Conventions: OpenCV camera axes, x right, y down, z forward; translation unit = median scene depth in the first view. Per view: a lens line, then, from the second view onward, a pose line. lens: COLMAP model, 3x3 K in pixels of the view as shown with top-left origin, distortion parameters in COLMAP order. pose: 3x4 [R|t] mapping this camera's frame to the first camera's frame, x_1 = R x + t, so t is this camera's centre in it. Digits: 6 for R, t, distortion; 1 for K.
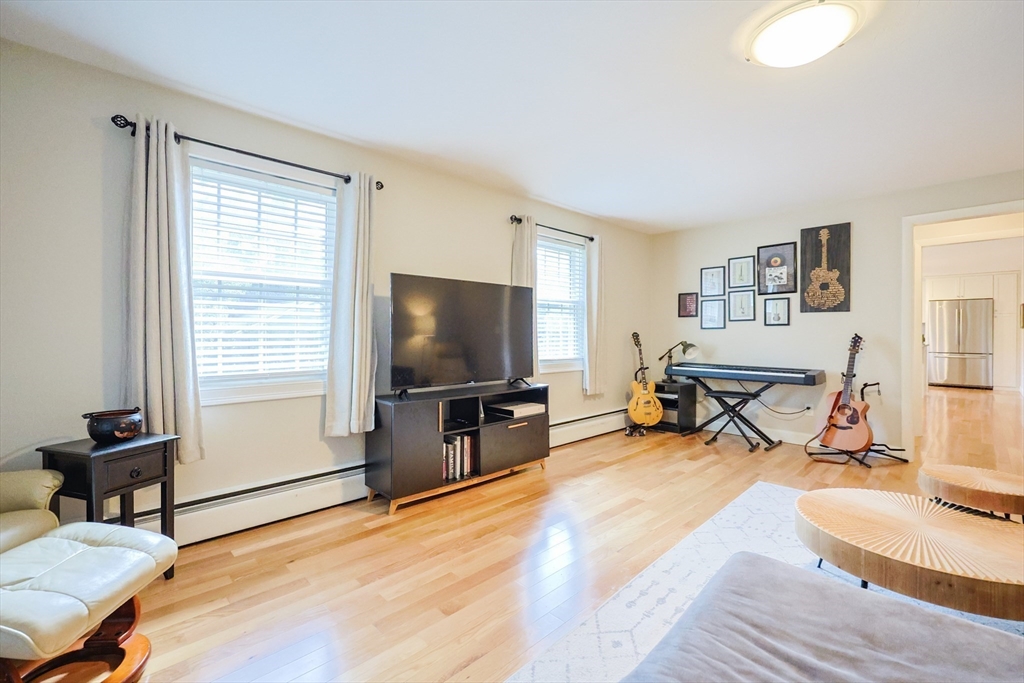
lens RADIAL K [[443.0, 0, 517.4], [0, 443.0, 331.3], [0, 0, 1]] dist [0.003401, -0.000486]
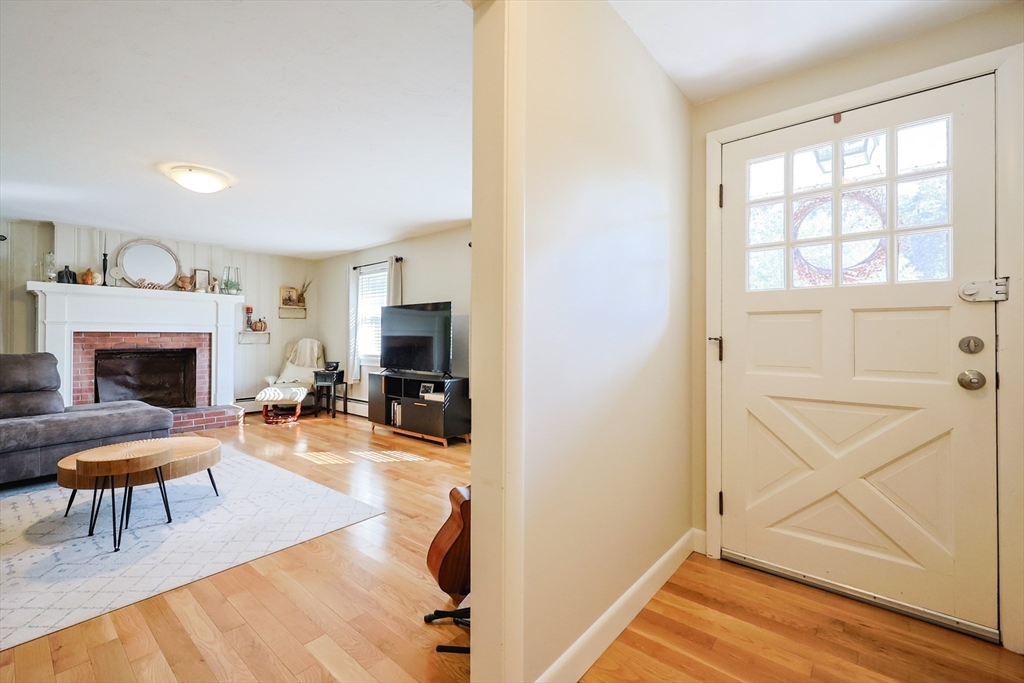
lens RADIAL K [[443.0, 0, 506.5], [0, 443.0, 336.3], [0, 0, 1]] dist [0.003401, -0.000486]
pose [[0.092399, 0.001338, -0.995721, 1.532303], [-0.000279, 0.999999, 0.001317, -0.002948], [0.995722, 0.000156, 0.092399, 1.245859]]
